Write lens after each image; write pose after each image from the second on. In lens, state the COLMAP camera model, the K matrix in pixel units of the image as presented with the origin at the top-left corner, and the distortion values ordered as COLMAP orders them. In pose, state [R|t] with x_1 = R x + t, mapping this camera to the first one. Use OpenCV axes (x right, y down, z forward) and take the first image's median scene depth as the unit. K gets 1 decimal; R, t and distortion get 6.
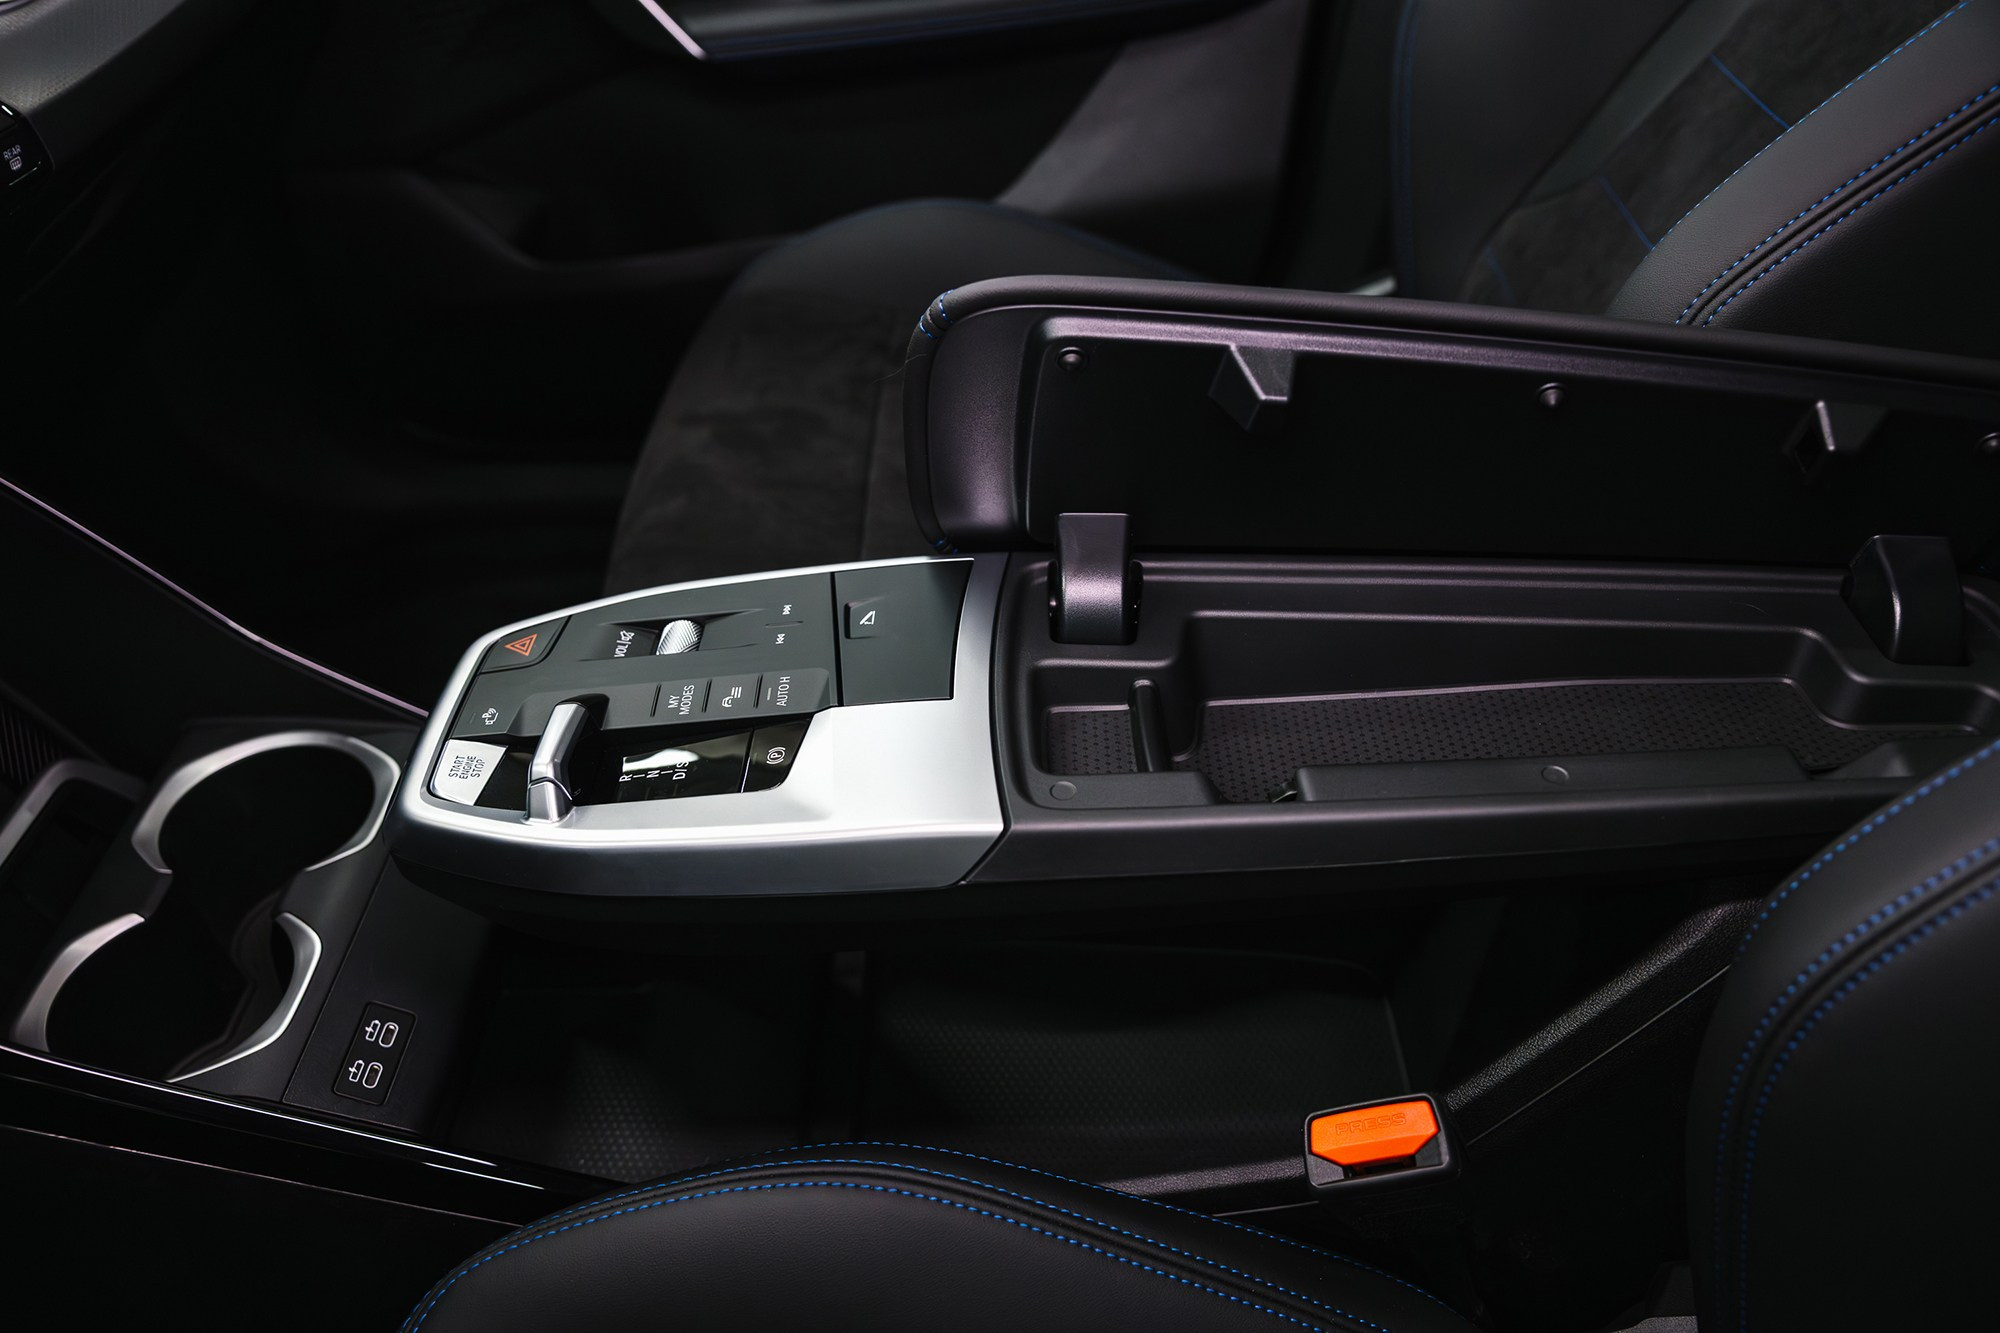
lens RADIAL K [[1624.5, 0, 1000.0], [0, 1624.5, 666.5], [0, 0, 1]] dist [-0.017949, -0.000109]
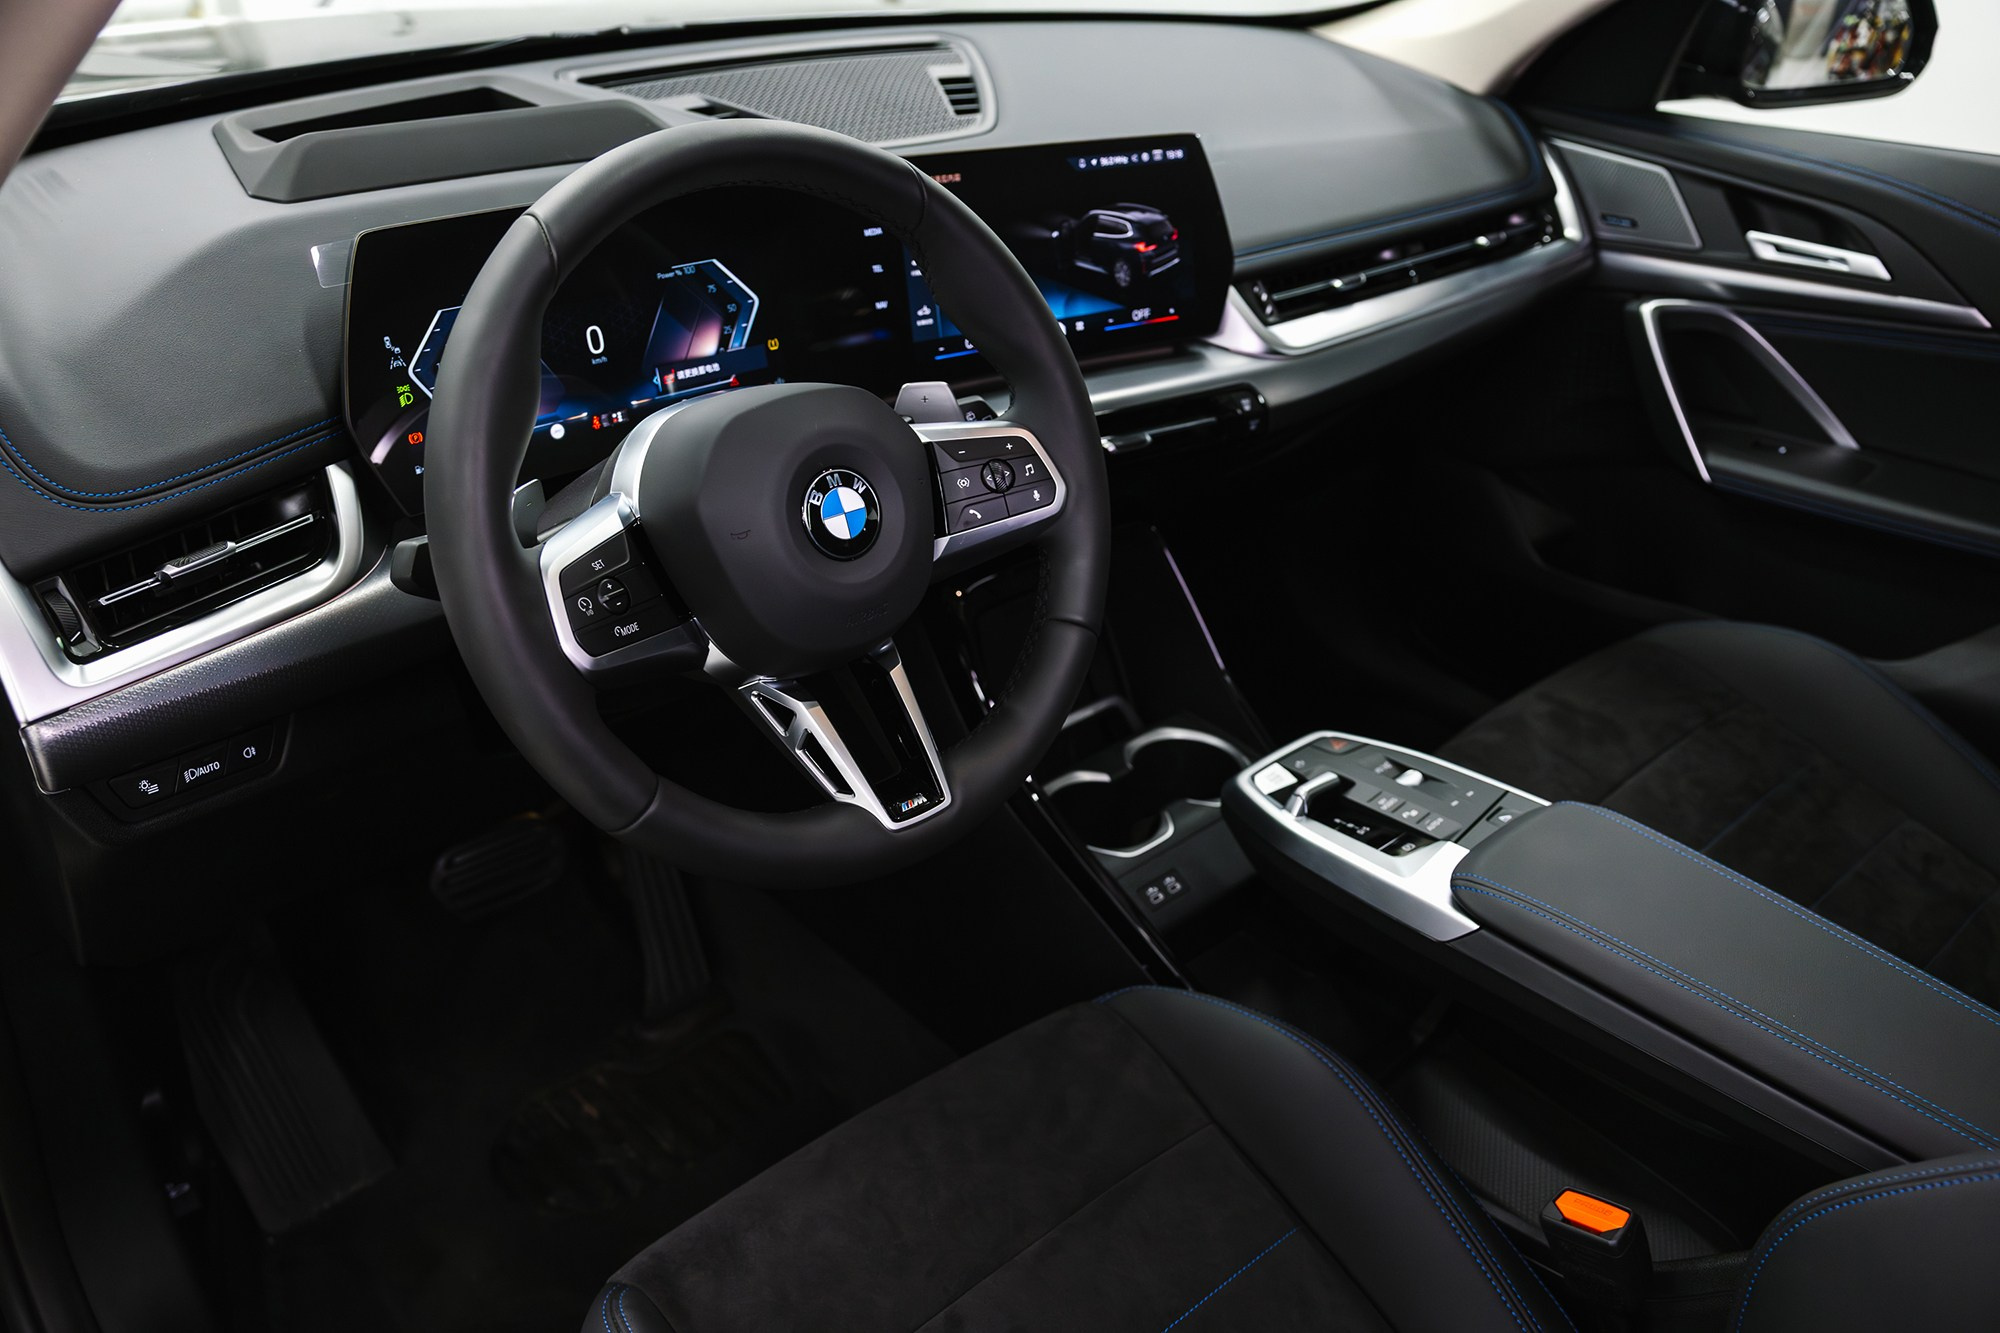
lens RADIAL K [[1595.5, 0, 1000.0], [0, 1595.5, 666.5], [0, 0, 1]] dist [0.000908, 0.001179]
pose [[0.701067, 0.426805, -0.571264, 0.436166], [-0.503541, 0.863543, 0.027217, 0.055035], [0.504927, 0.268574, 0.820315, -0.708572]]
